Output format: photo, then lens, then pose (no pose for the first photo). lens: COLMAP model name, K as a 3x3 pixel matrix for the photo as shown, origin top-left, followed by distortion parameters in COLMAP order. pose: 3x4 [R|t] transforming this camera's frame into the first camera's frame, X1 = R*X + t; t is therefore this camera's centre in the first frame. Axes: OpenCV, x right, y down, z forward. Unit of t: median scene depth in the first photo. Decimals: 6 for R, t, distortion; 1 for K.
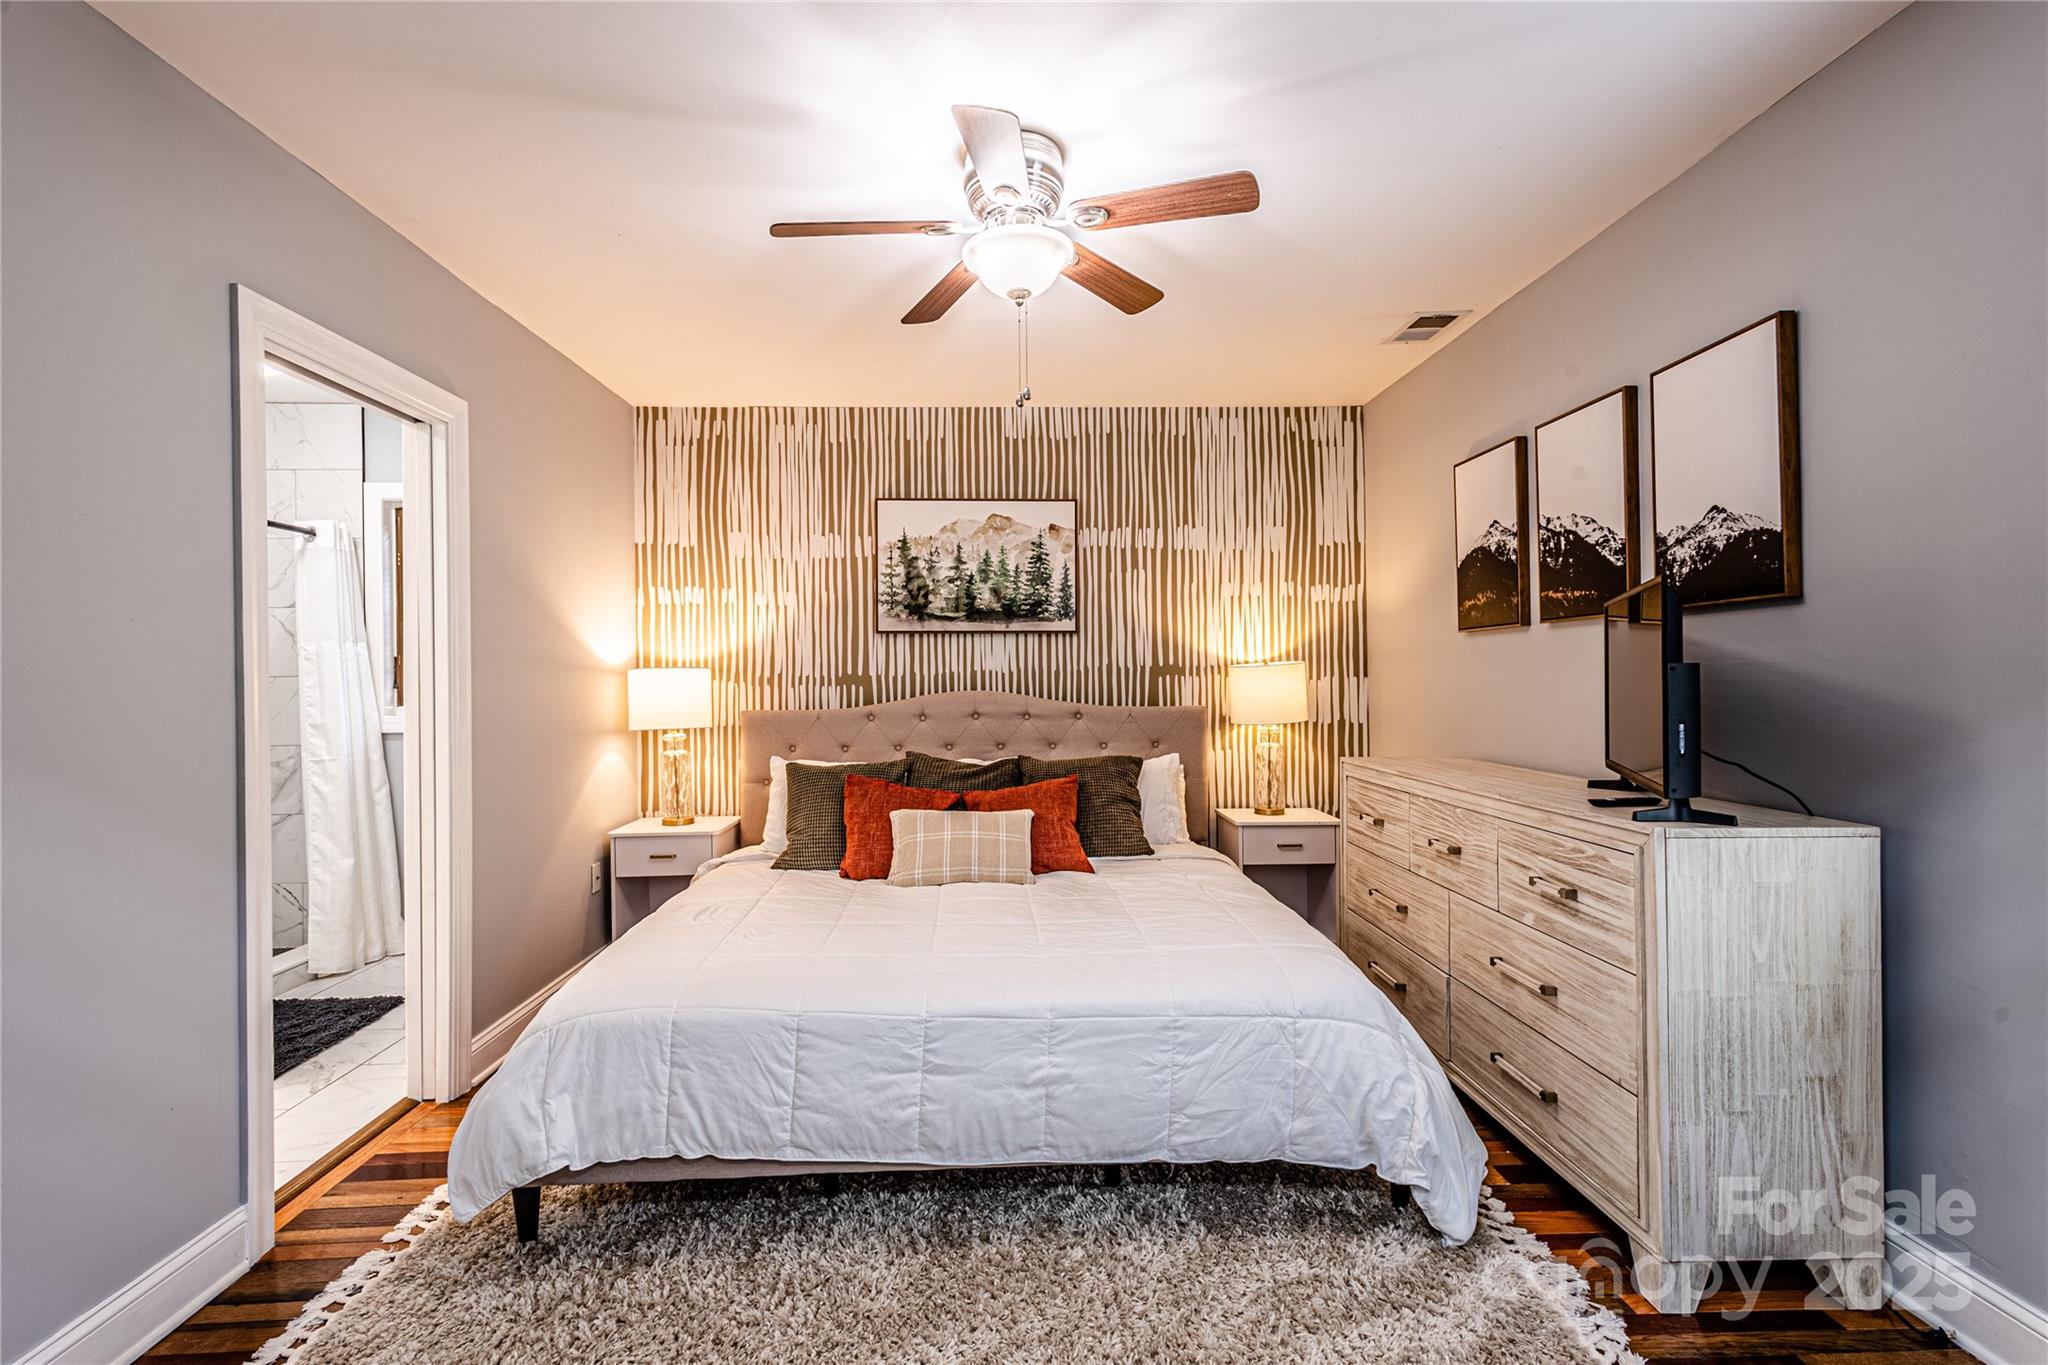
lens RADIAL K [[941.7, 0, 1022.9], [0, 941.7, 679.7], [0, 0, 1]] dist [0.012803, -0.001135]
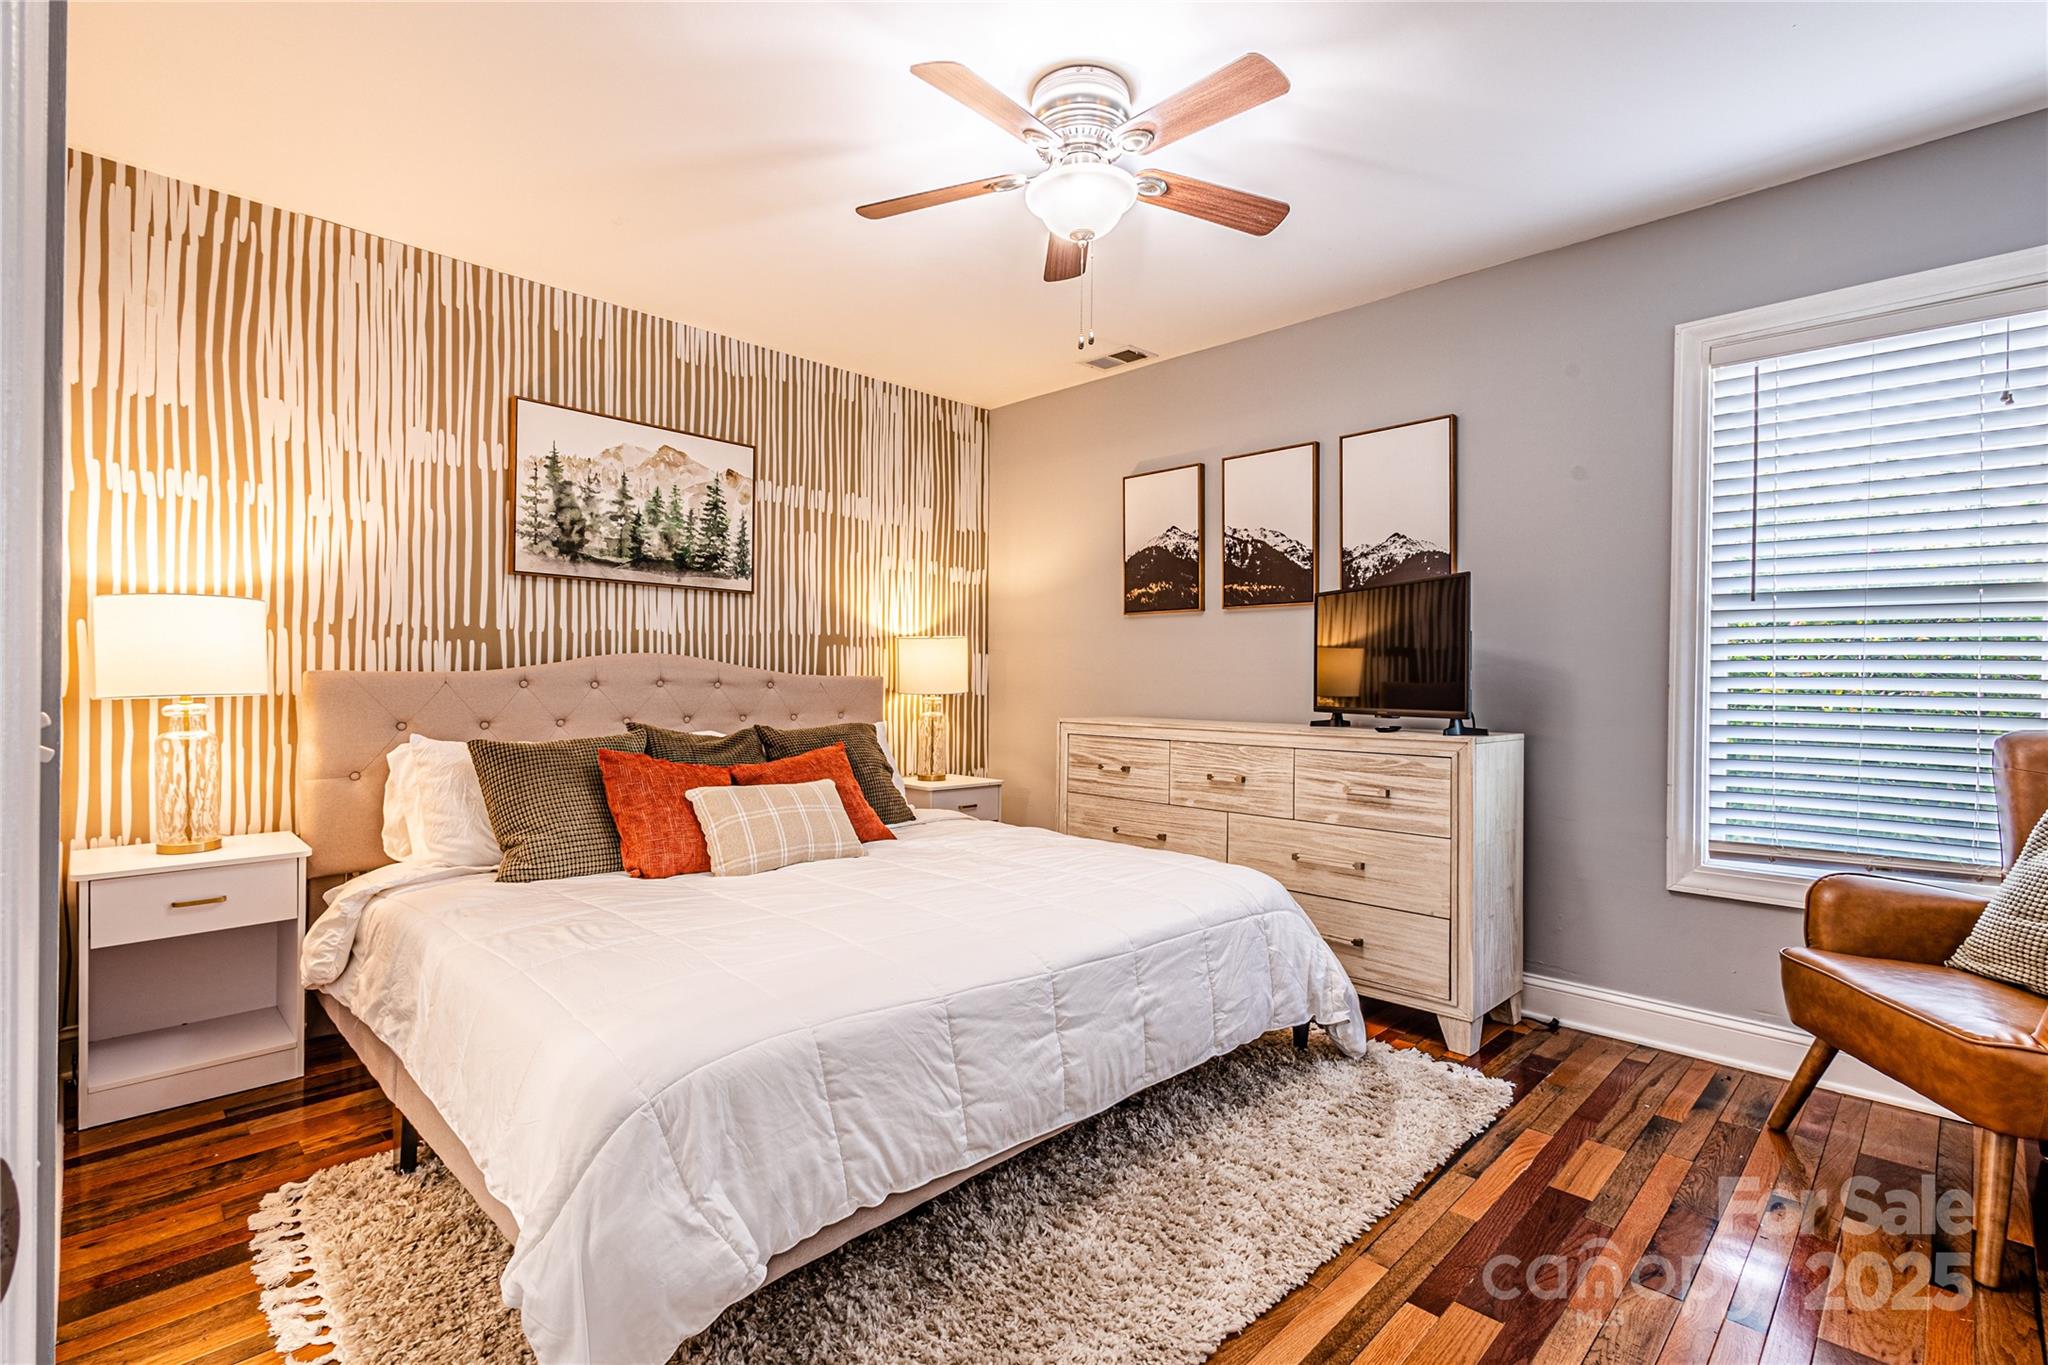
lens RADIAL K [[941.7, 0, 1025.7], [0, 941.7, 679.7], [0, 0, 1]] dist [0.012803, -0.001135]
pose [[0.728800, 0.014926, 0.684564, -0.397580], [-0.014575, 0.999874, -0.006284, 0.037125], [-0.684572, -0.005397, 0.728925, 0.172418]]
